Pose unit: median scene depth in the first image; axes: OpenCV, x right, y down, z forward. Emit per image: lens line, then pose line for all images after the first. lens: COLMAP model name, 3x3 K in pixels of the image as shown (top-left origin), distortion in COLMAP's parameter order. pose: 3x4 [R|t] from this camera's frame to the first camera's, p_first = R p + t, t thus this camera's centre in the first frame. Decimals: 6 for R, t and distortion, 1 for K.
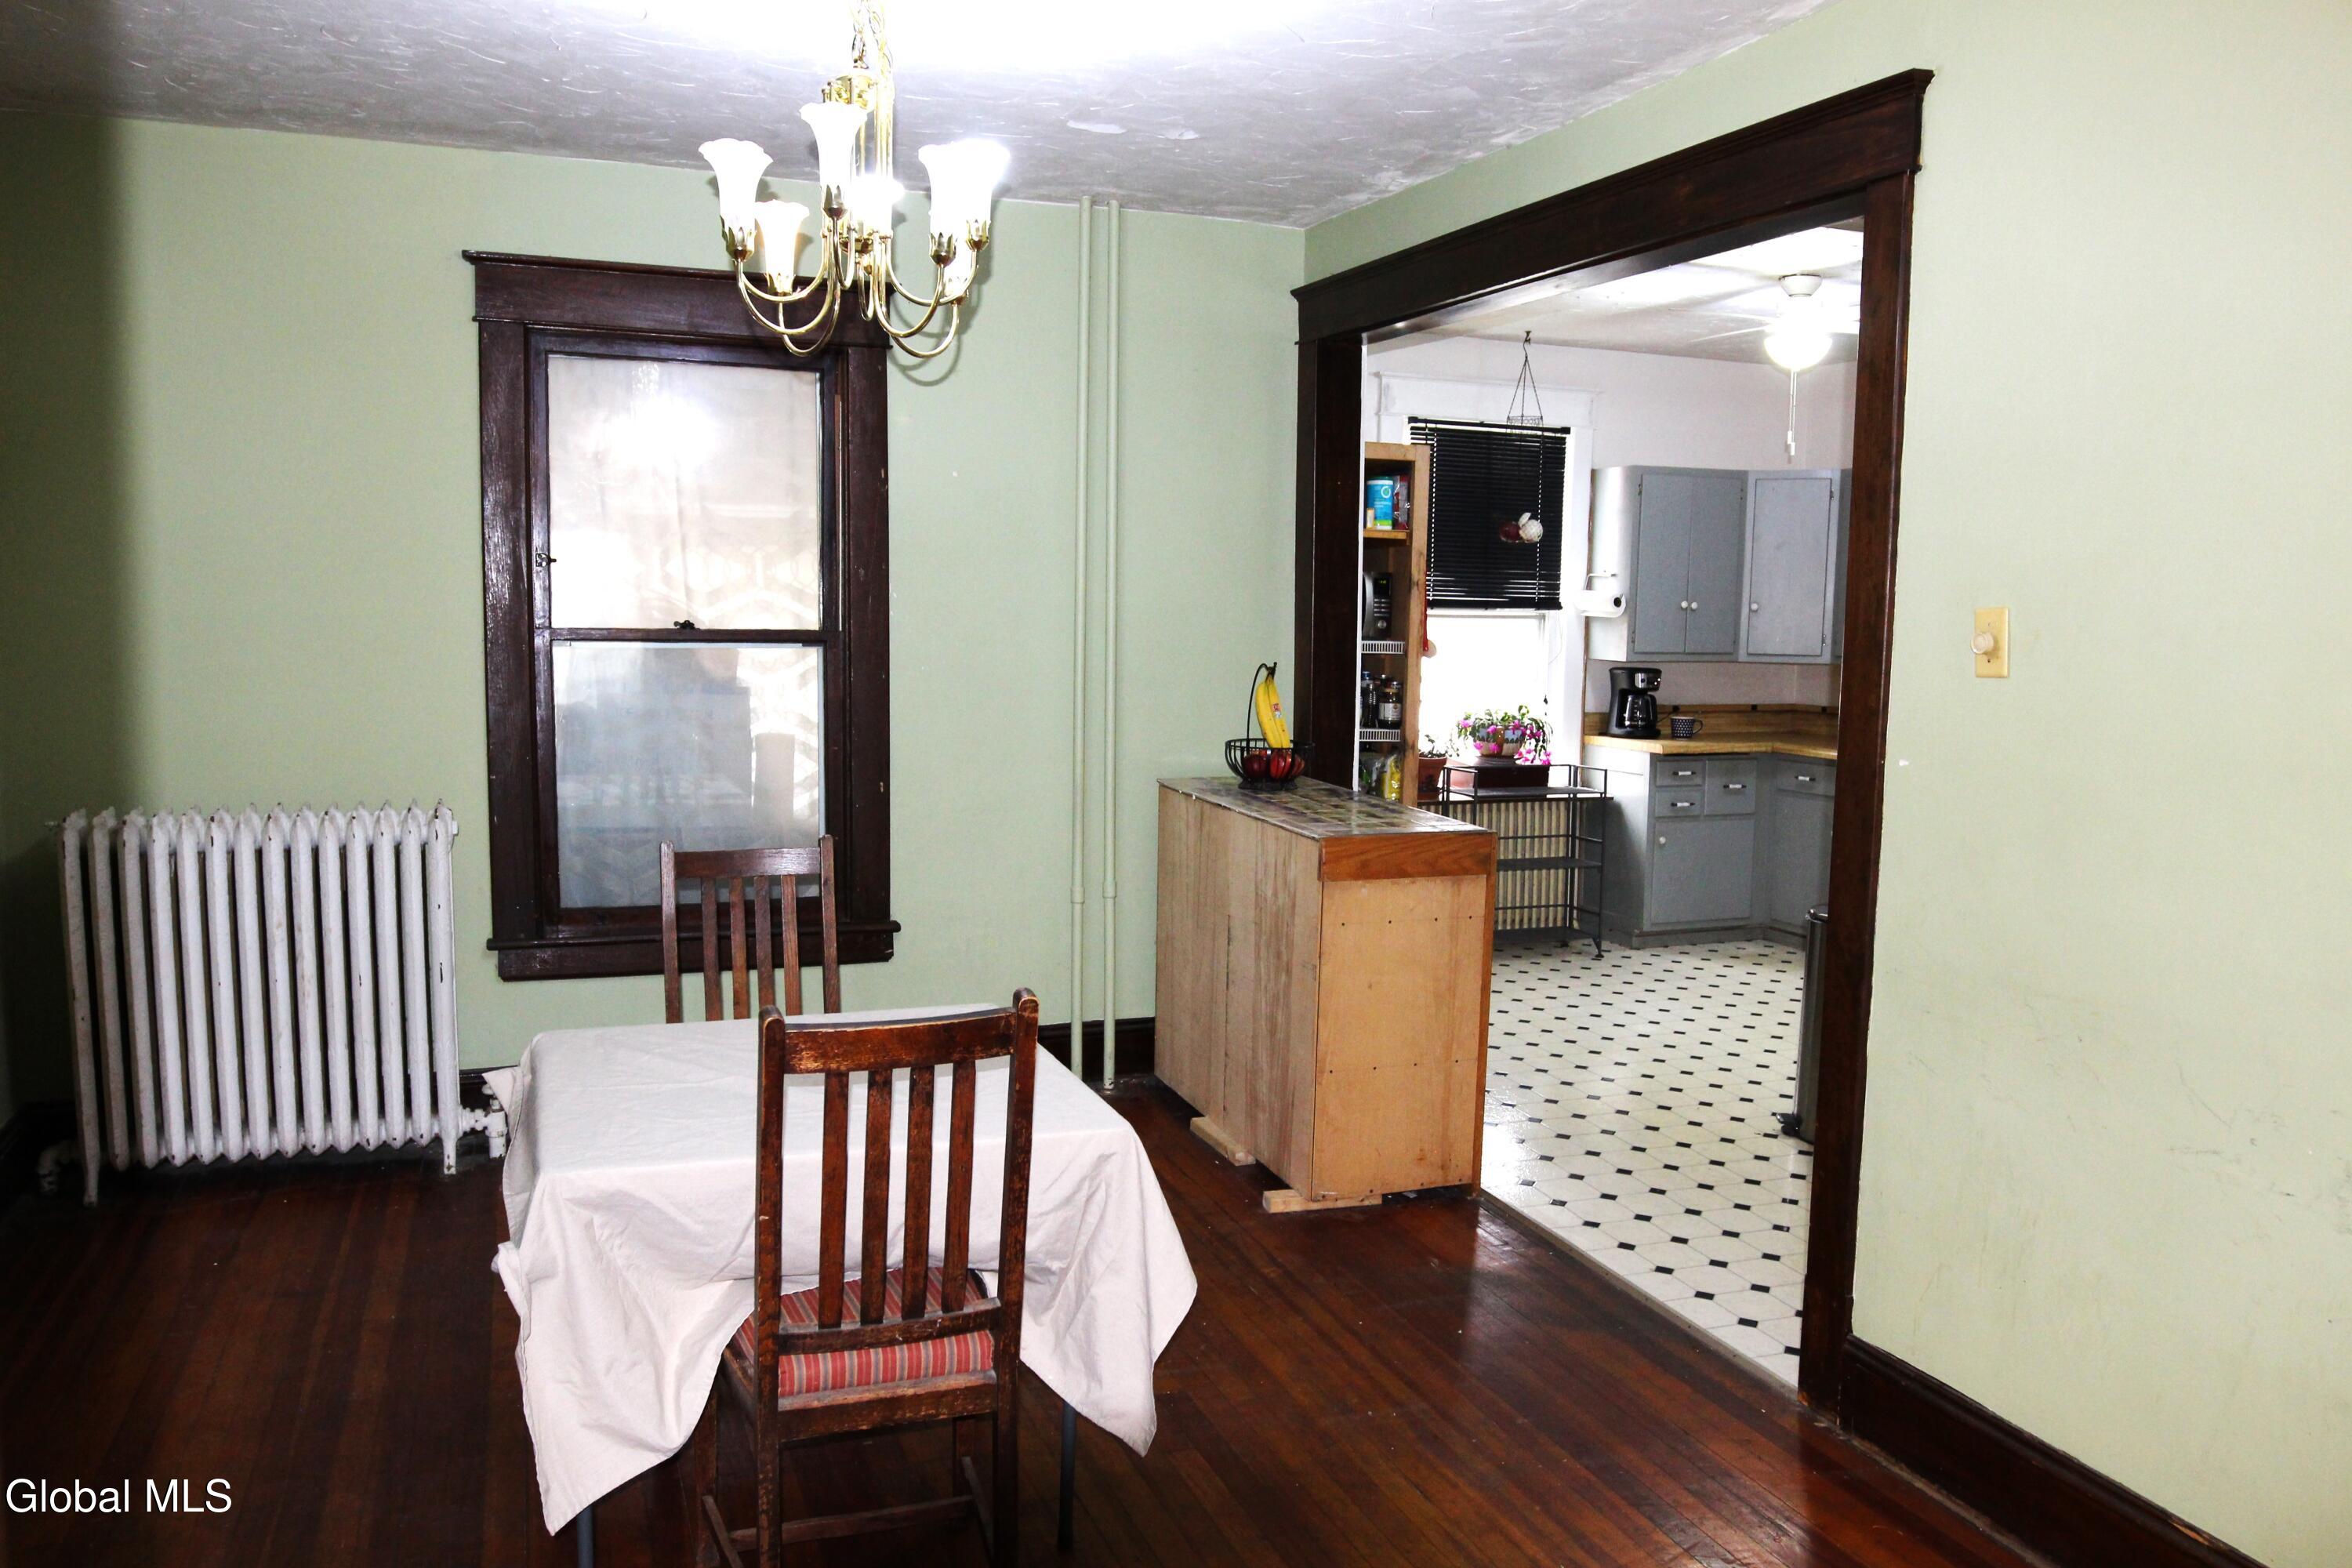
lens RADIAL K [[1743.1, 0, 1172.8], [0, 1743.1, 802.3], [0, 0, 1]] dist [-0.030310, -0.001985]
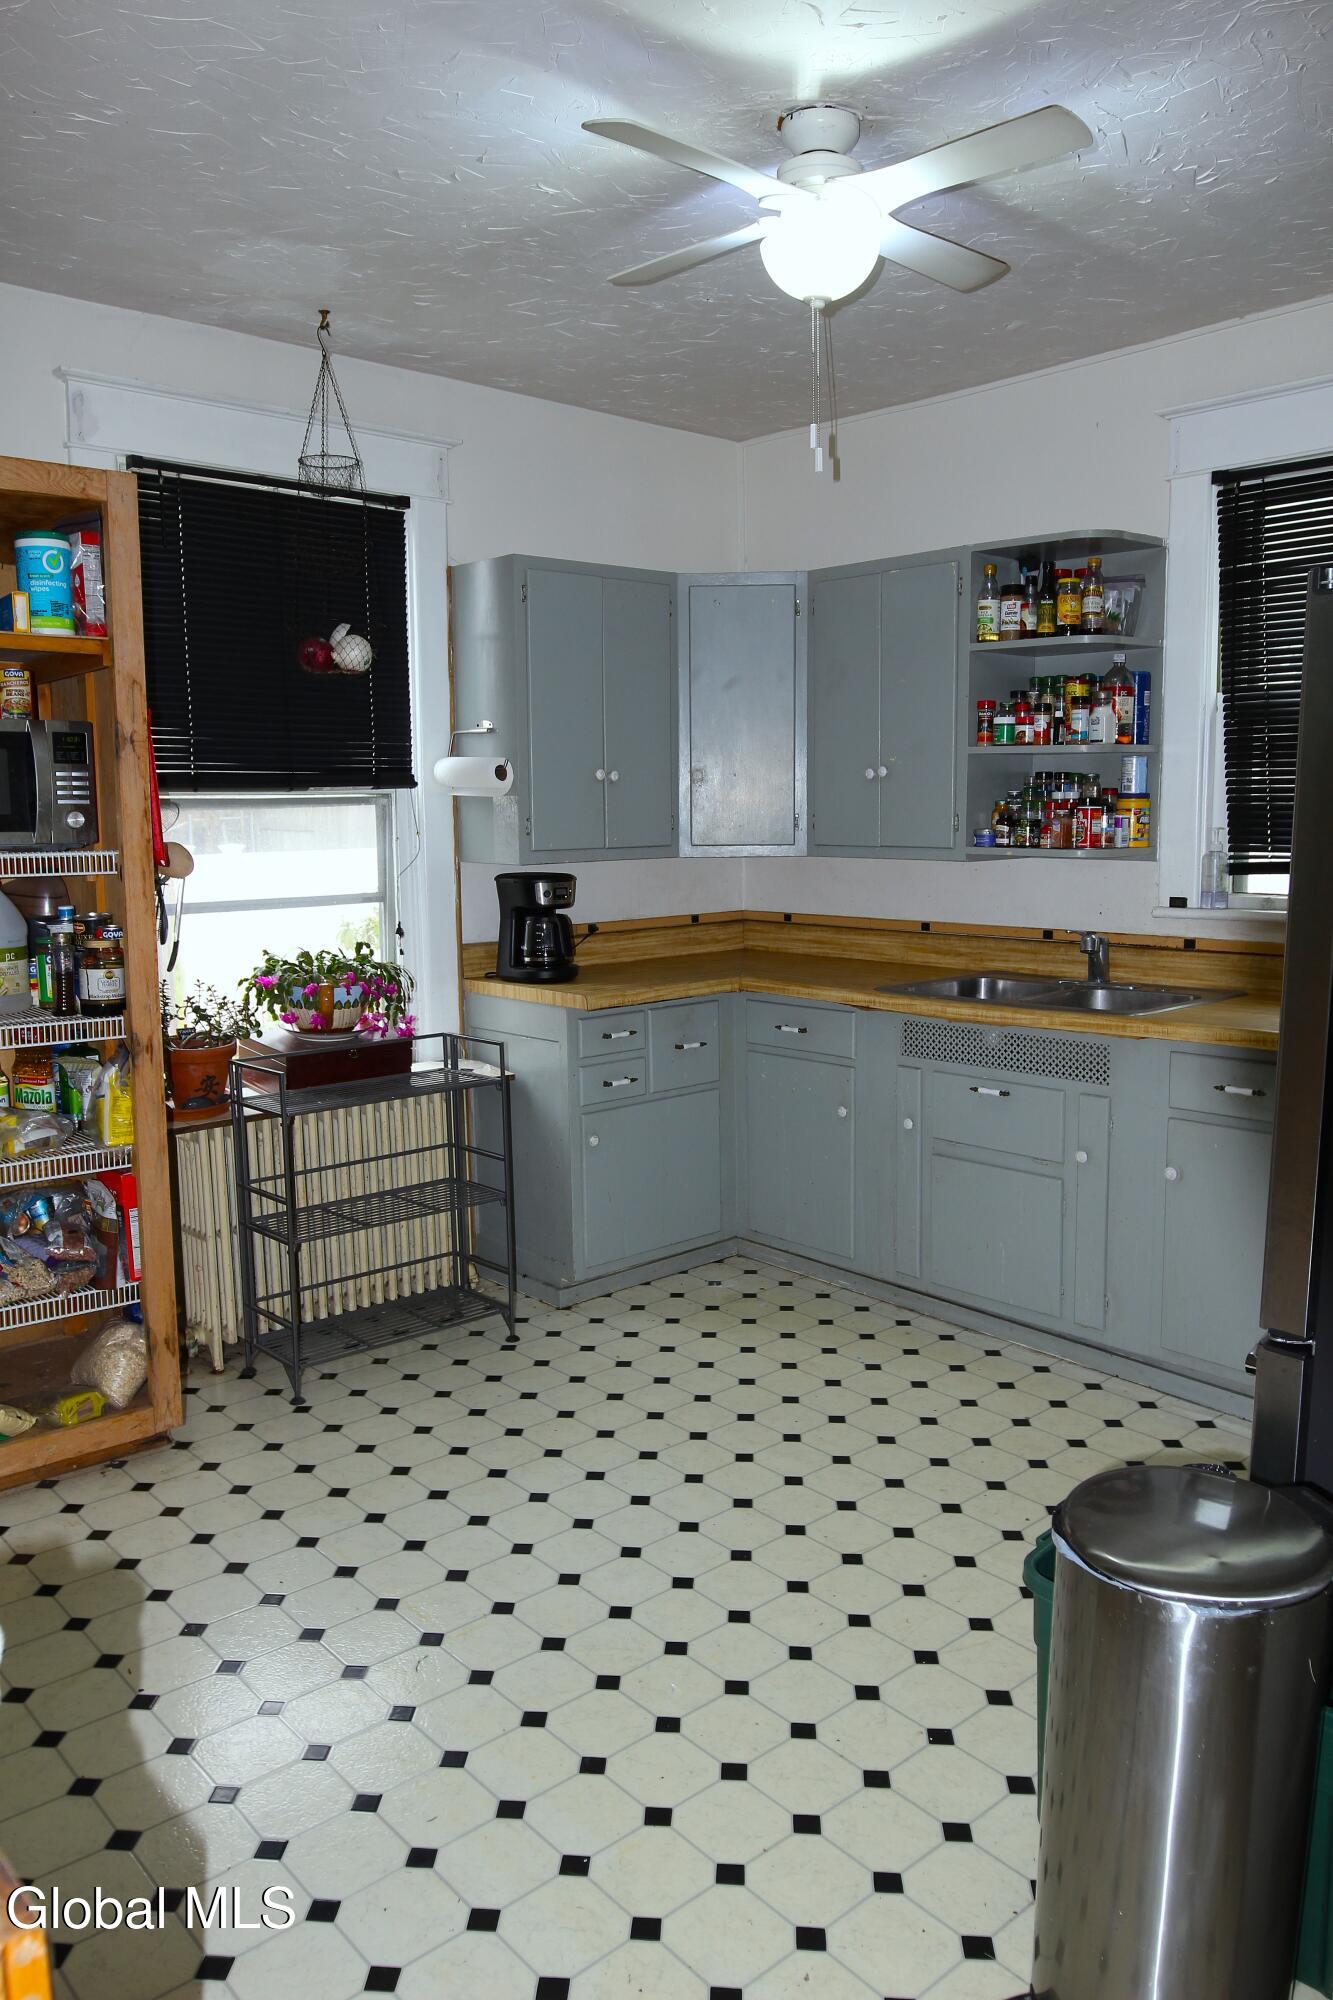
lens RADIAL K [[1453.7, 0, 666.5], [0, 1453.7, 1000.0], [0, 0, 1]] dist [-0.029125, -0.004432]
pose [[0.931150, -0.073700, 0.357111, 0.169757], [0.064702, 0.997215, 0.037095, -0.069752], [-0.358850, -0.011435, 0.933325, 0.702868]]
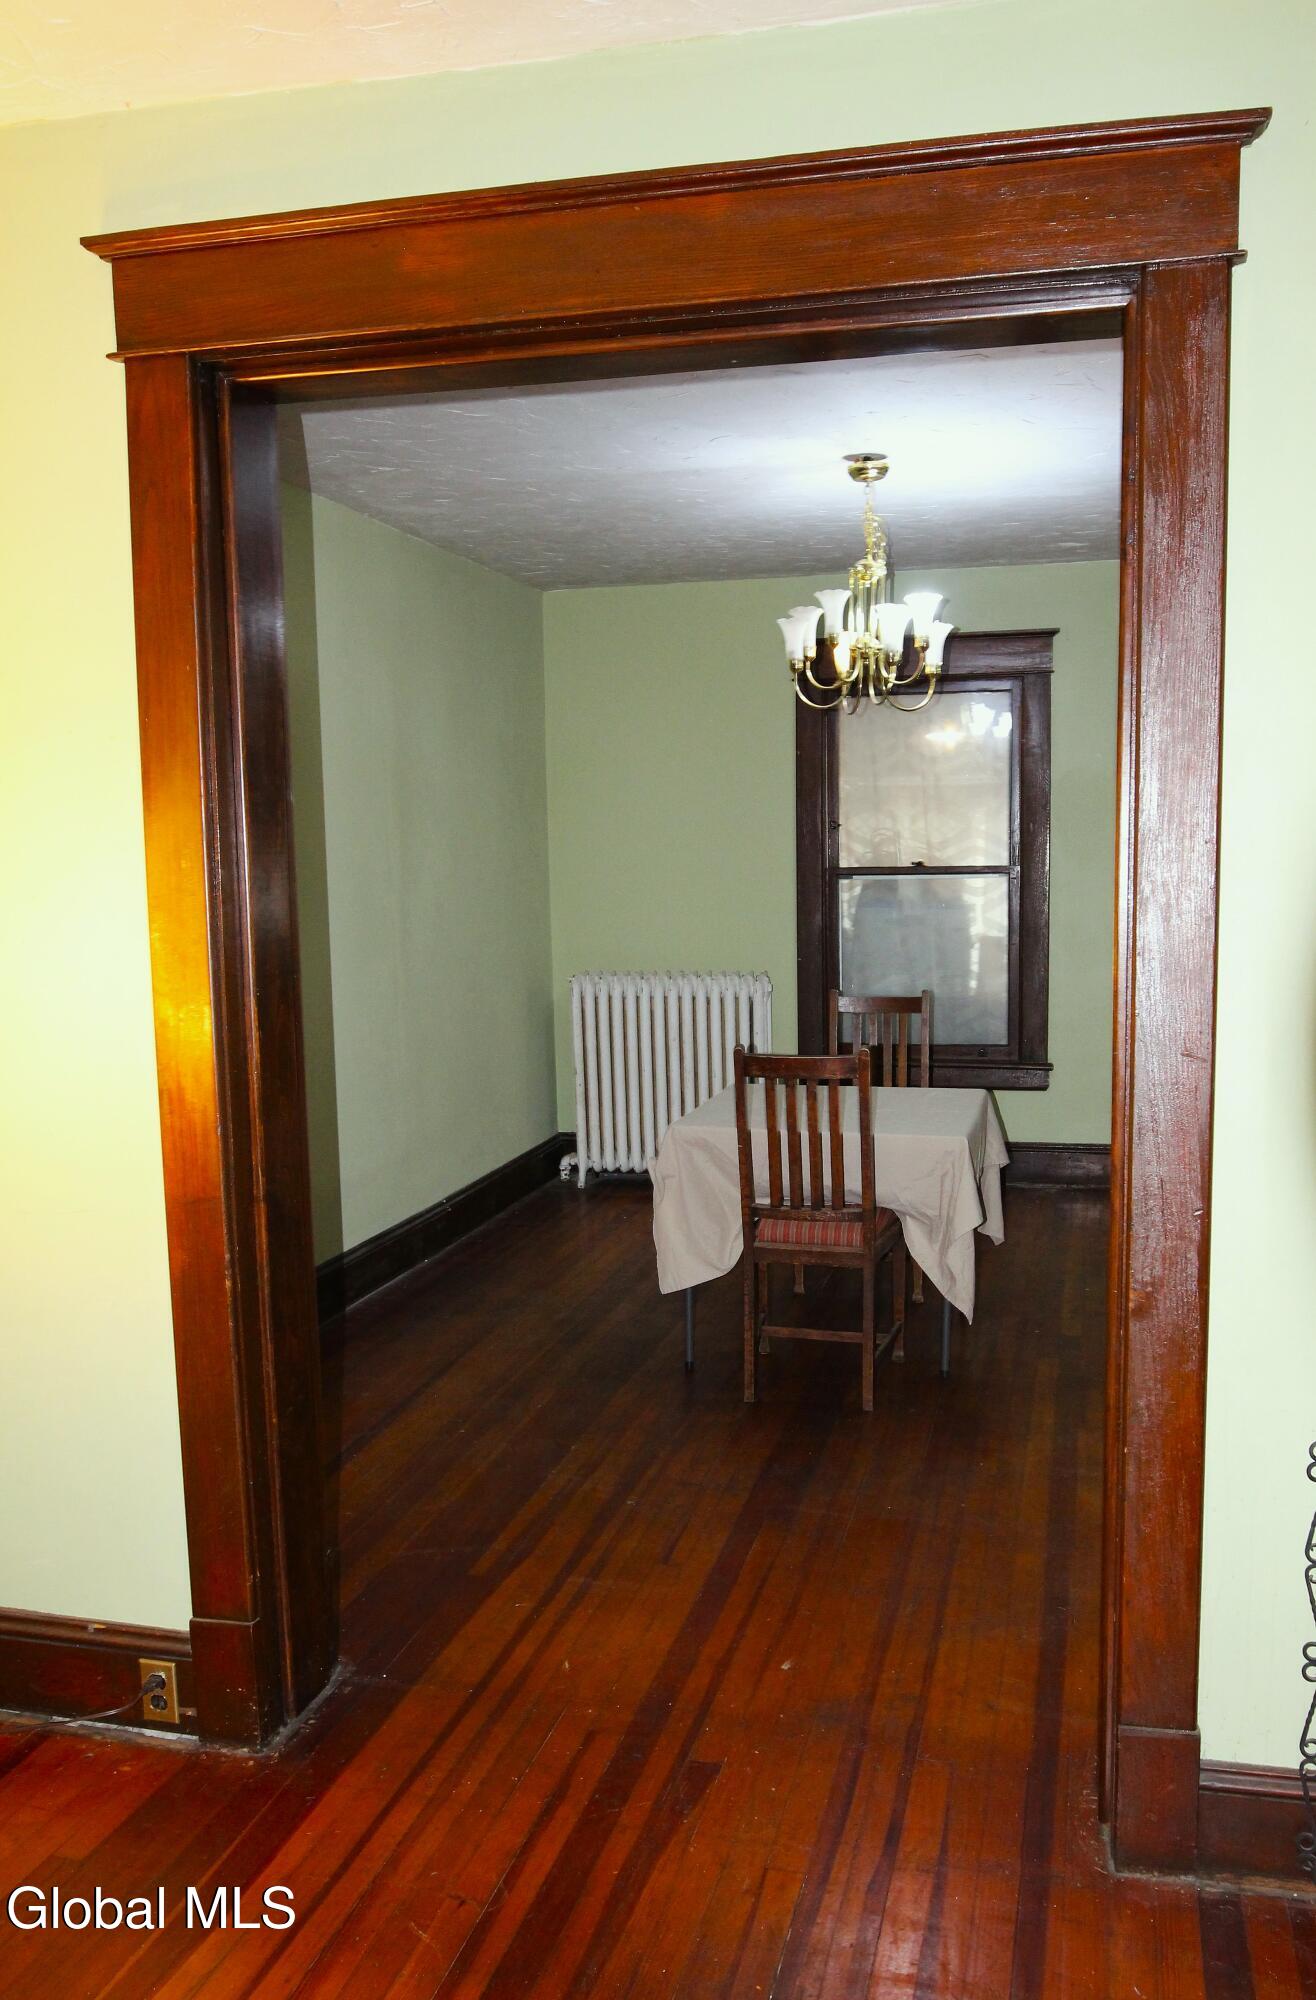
lens RADIAL K [[1588.7, 0, 675.1], [0, 1588.7, 1021.3], [0, 0, 1]] dist [-0.026384, -0.004324]
pose [[0.815449, 0.037478, -0.577614, 0.347893], [-0.039730, 0.999172, 0.008741, 0.032623], [0.577464, 0.015821, 0.816263, -0.265013]]
